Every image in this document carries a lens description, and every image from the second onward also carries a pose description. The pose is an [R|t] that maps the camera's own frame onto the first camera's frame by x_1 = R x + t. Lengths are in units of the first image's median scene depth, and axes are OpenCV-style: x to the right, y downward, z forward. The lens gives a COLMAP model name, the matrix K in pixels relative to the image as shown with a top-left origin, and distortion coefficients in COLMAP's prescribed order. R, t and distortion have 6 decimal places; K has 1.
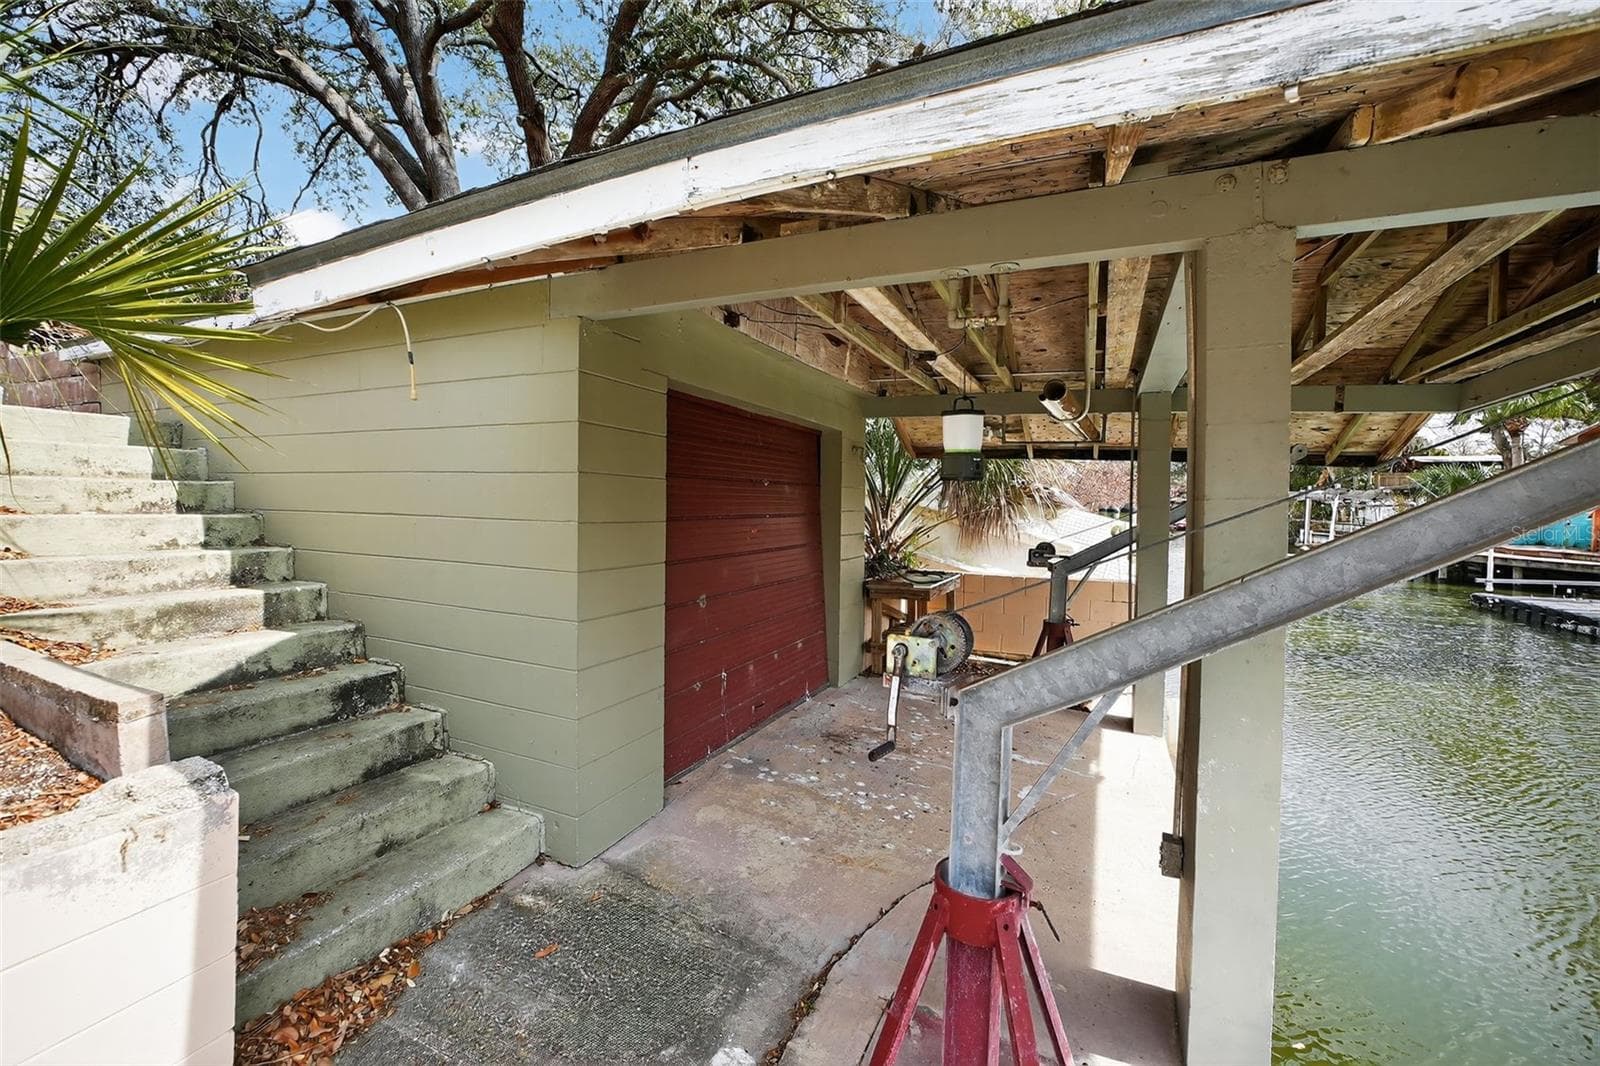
lens RADIAL K [[664.7, 0, 801.9], [0, 664.7, 517.9], [0, 0, 1]] dist [-0.017620, 0.005952]
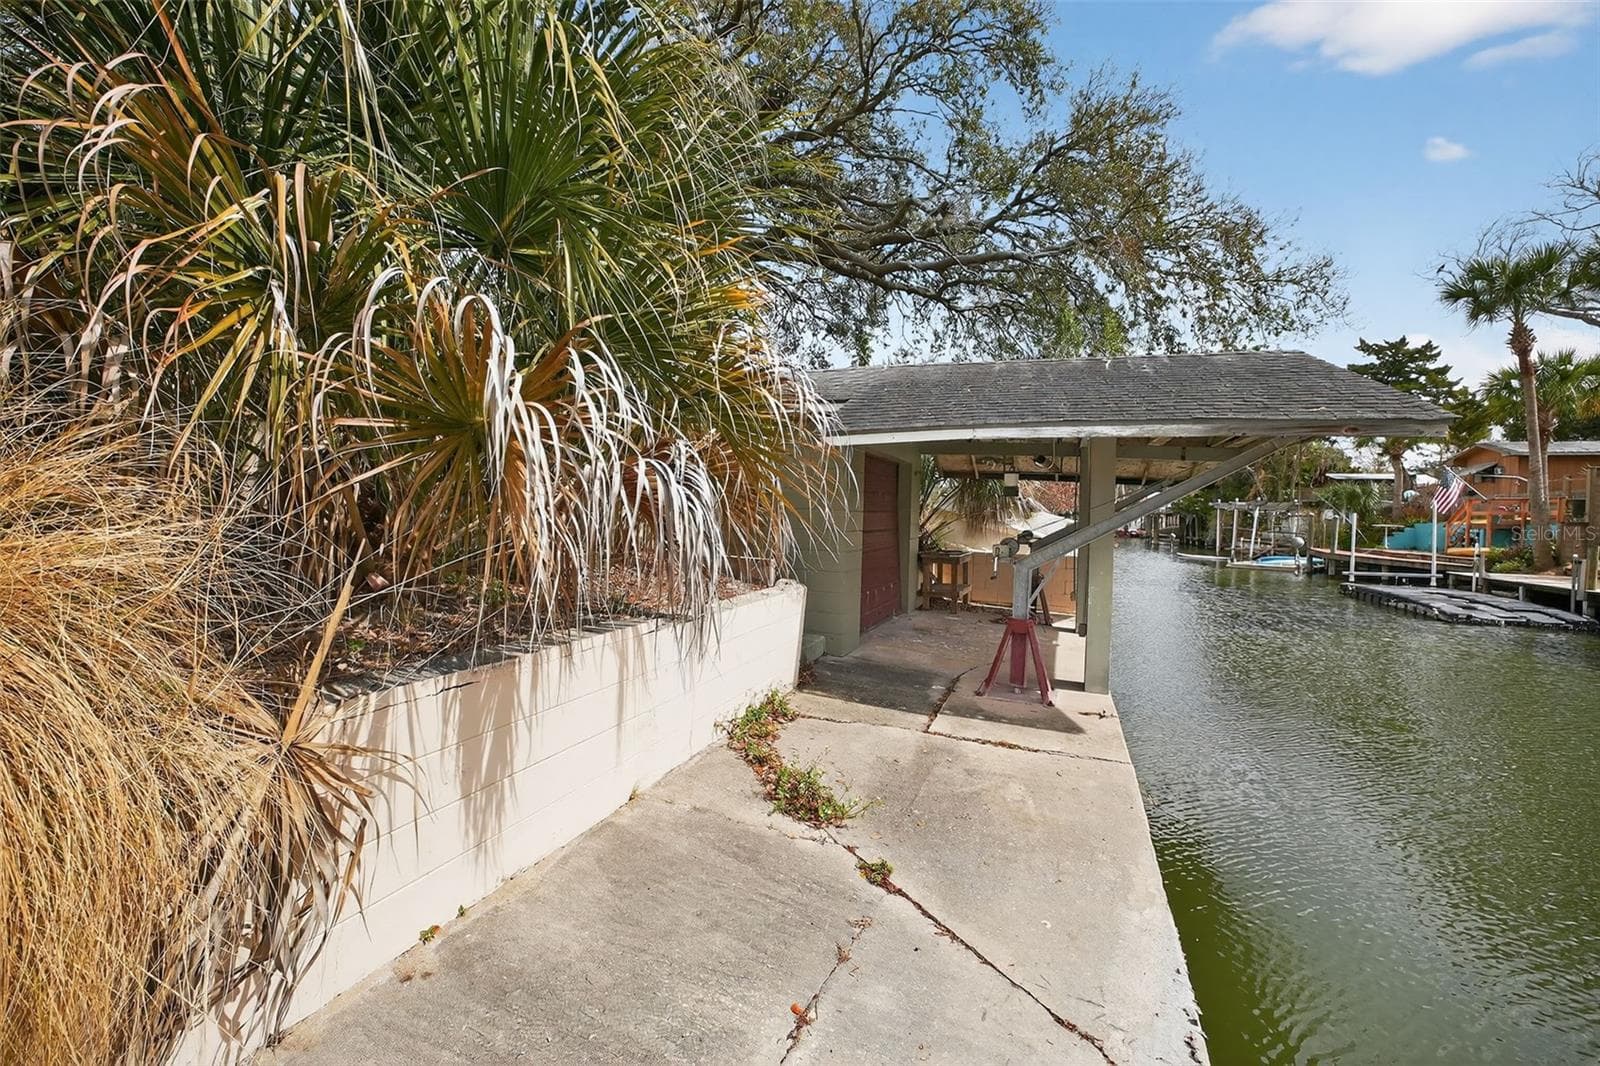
lens RADIAL K [[664.7, 0, 801.9], [0, 664.7, 517.9], [0, 0, 1]] dist [-0.017620, 0.005952]
pose [[0.998458, 0.010802, 0.054446, -0.228039], [-0.010317, 0.999905, -0.009190, 0.019845], [-0.054540, 0.008614, 0.998474, -0.502796]]
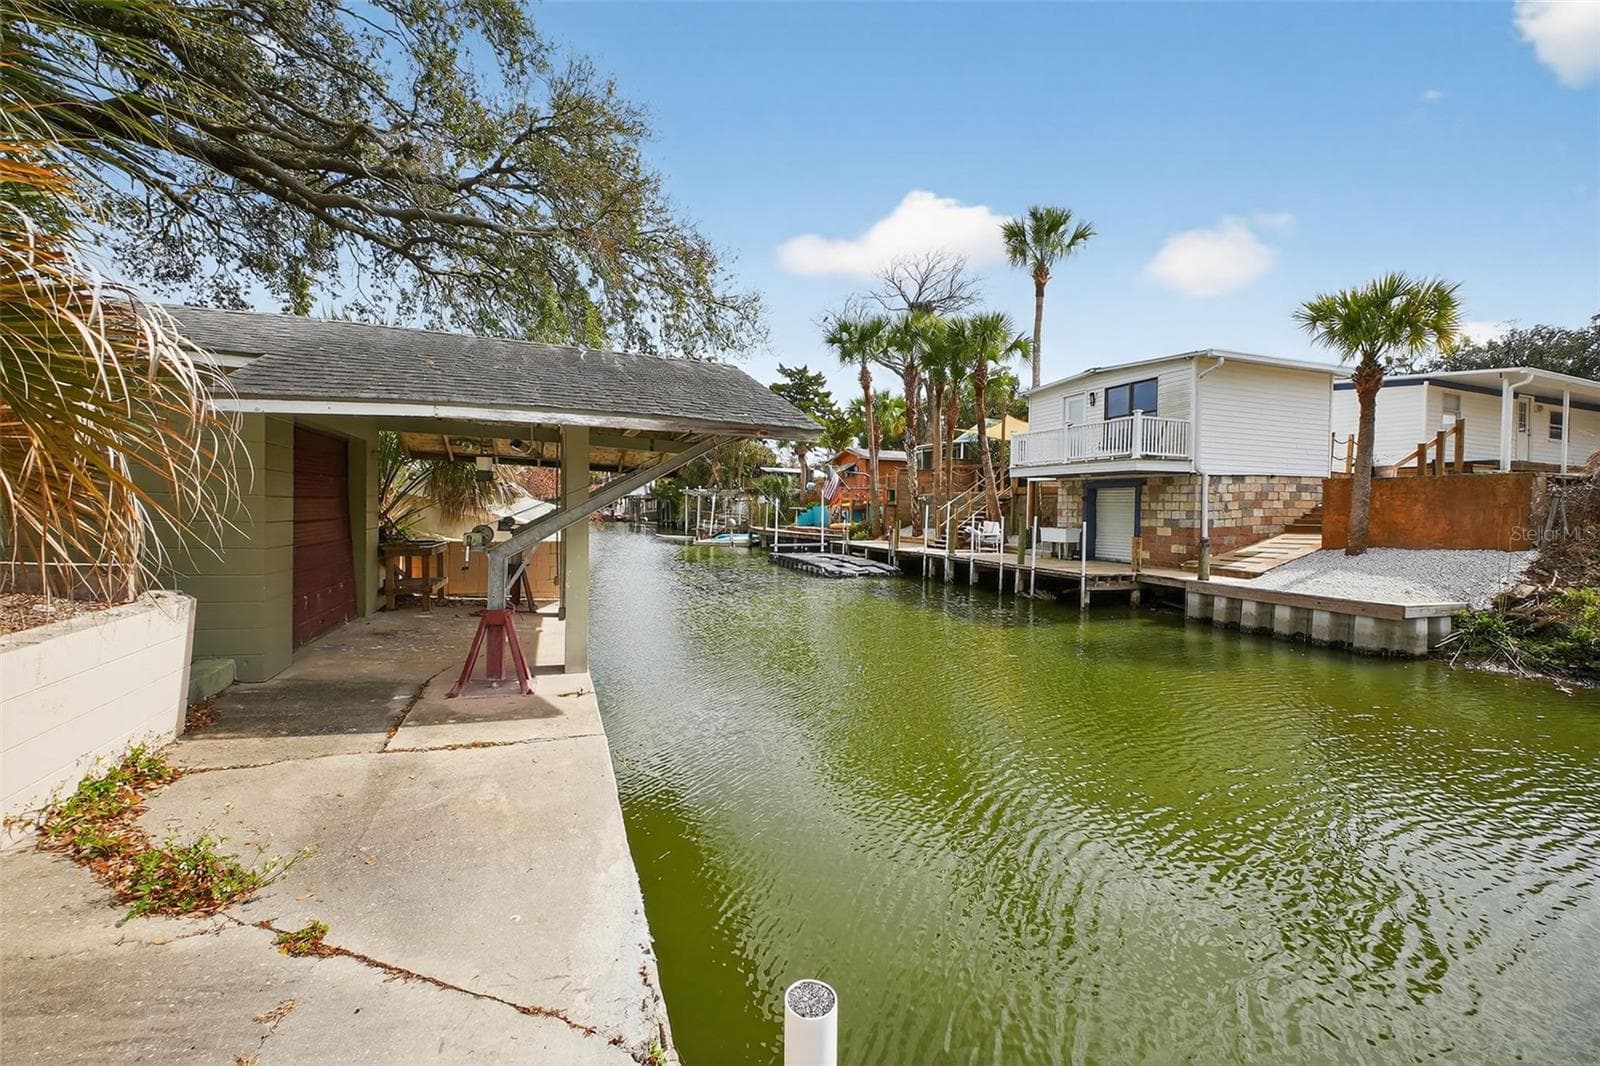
lens RADIAL K [[664.7, 0, 801.9], [0, 664.7, 517.9], [0, 0, 1]] dist [-0.017620, 0.005952]
pose [[0.707137, -0.009613, 0.707011, -0.209453], [0.003535, 0.999943, 0.010060, 0.019517], [-0.707068, -0.004615, 0.707131, -0.506005]]
